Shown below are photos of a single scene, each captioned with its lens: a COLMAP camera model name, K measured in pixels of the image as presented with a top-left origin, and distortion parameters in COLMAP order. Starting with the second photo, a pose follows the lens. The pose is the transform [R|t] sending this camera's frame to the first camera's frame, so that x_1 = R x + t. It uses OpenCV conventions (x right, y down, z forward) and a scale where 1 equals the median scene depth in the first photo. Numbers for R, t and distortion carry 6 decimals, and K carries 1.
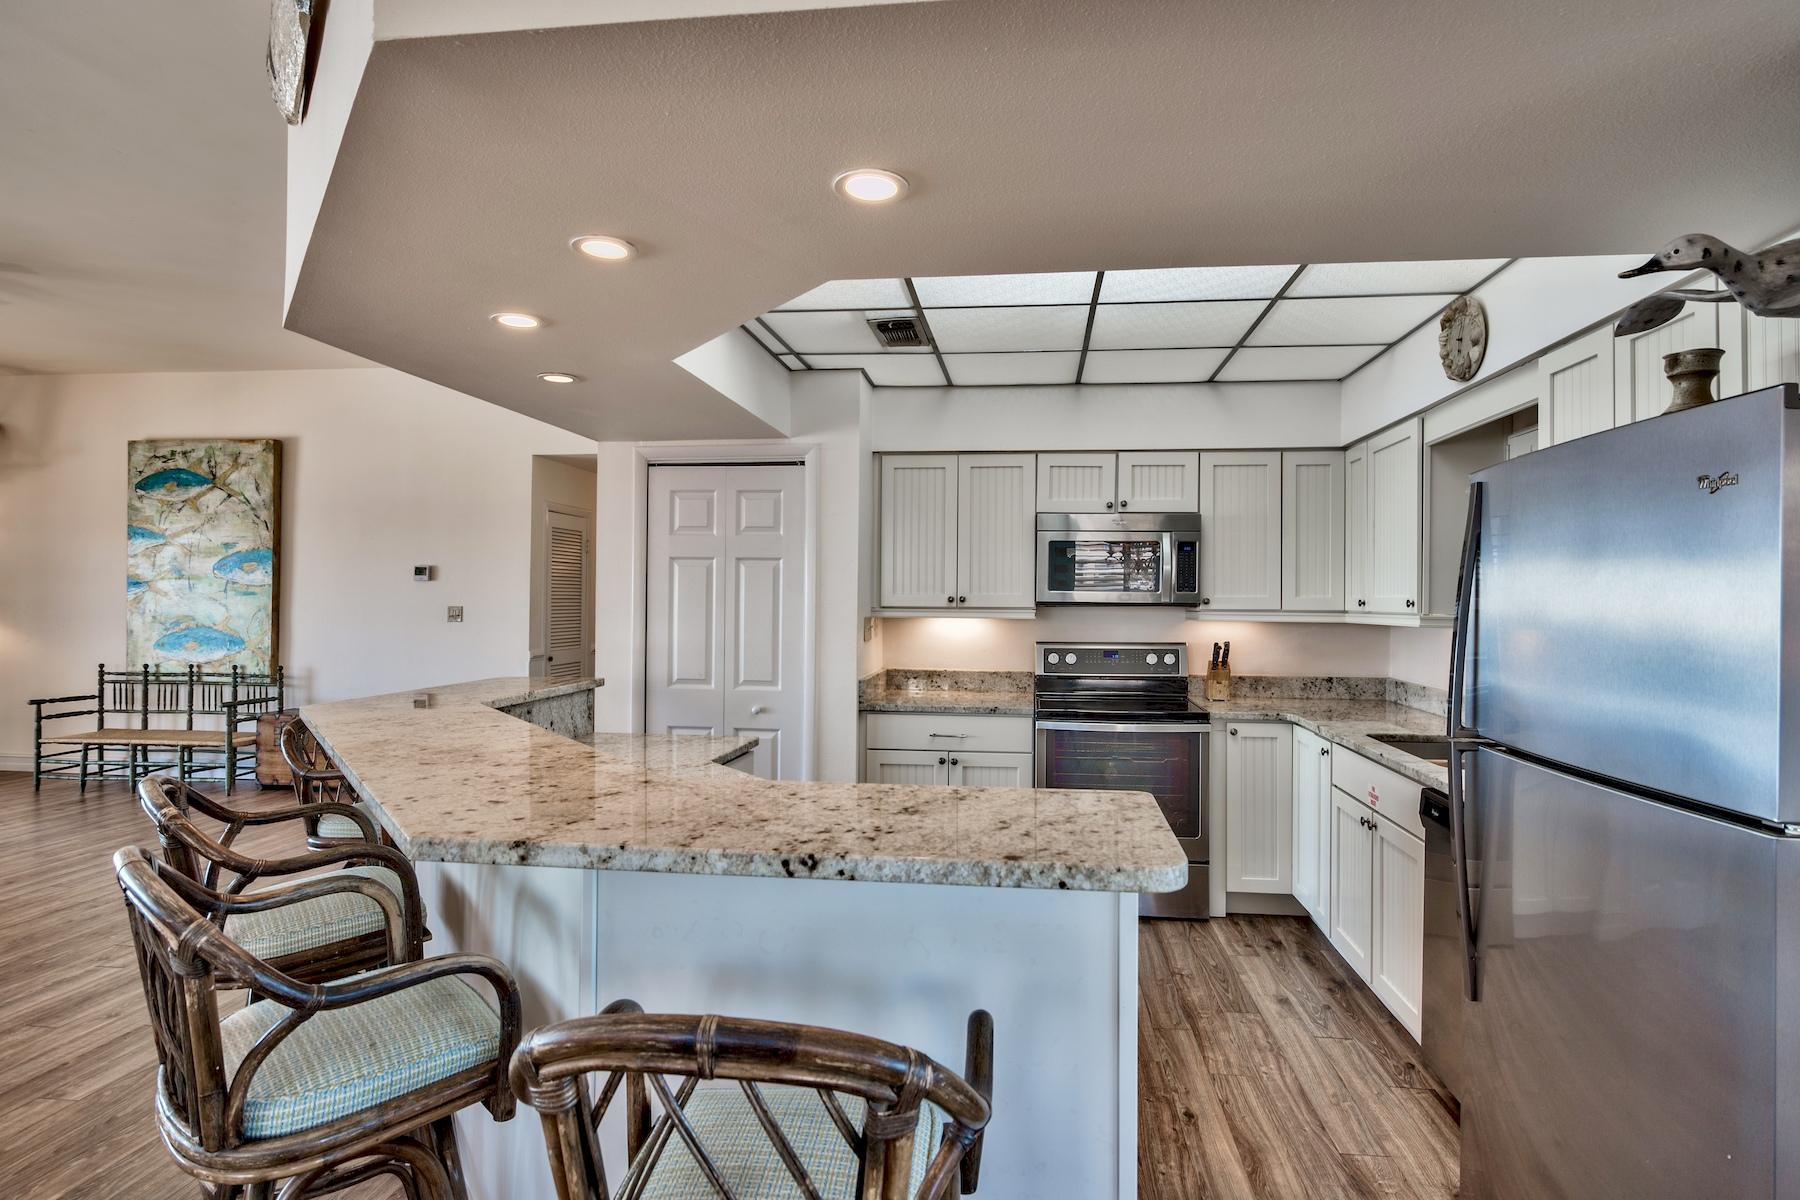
lens RADIAL K [[969.6, 0, 939.7], [0, 969.6, 599.3], [0, 0, 1]] dist [0.002261, 0.000743]
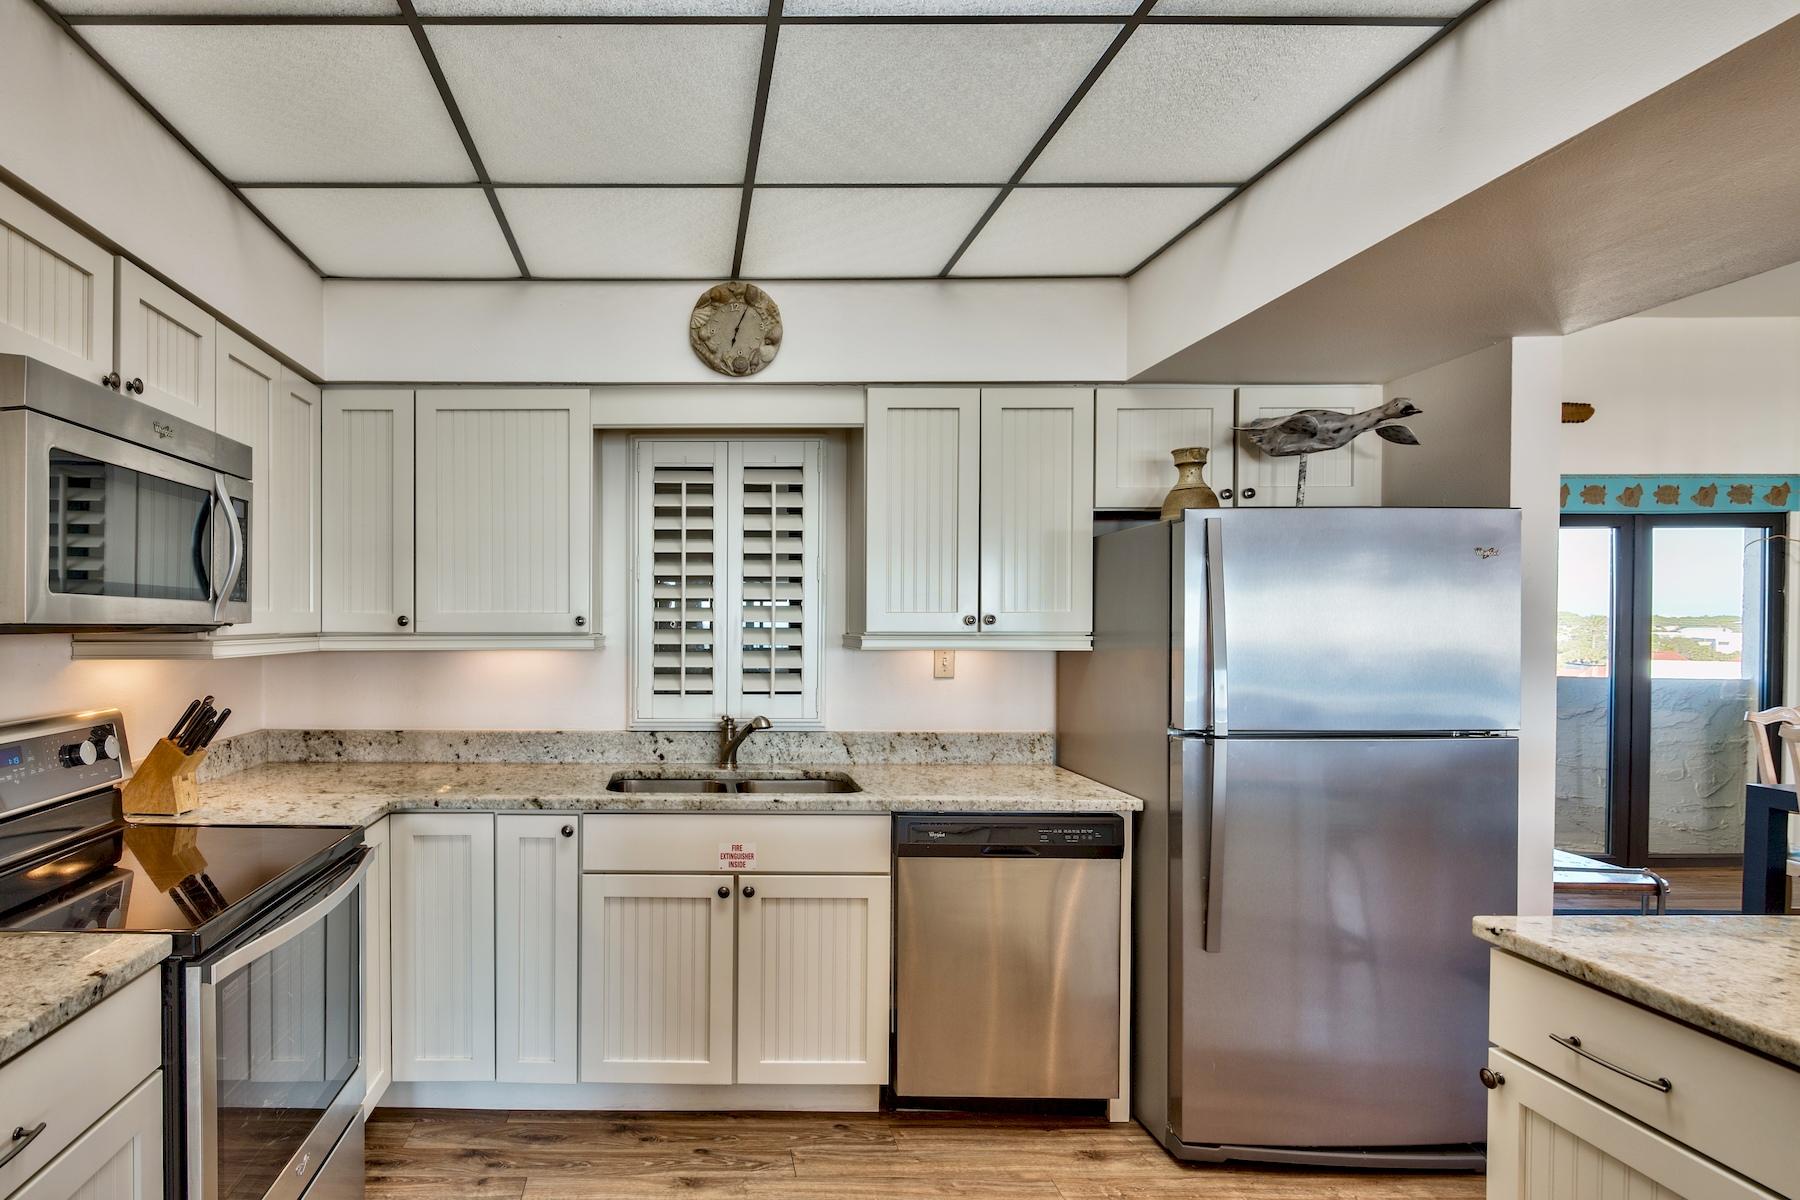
lens RADIAL K [[889.5, 0, 899.8], [0, 889.5, 630.2], [0, 0, 1]] dist [-0.000565, 0.000011]
pose [[-0.089071, -0.017373, 0.995874, -0.271772], [0.002914, 0.999839, 0.017703, -0.000846], [-0.996021, 0.004479, -0.089006, 0.817856]]
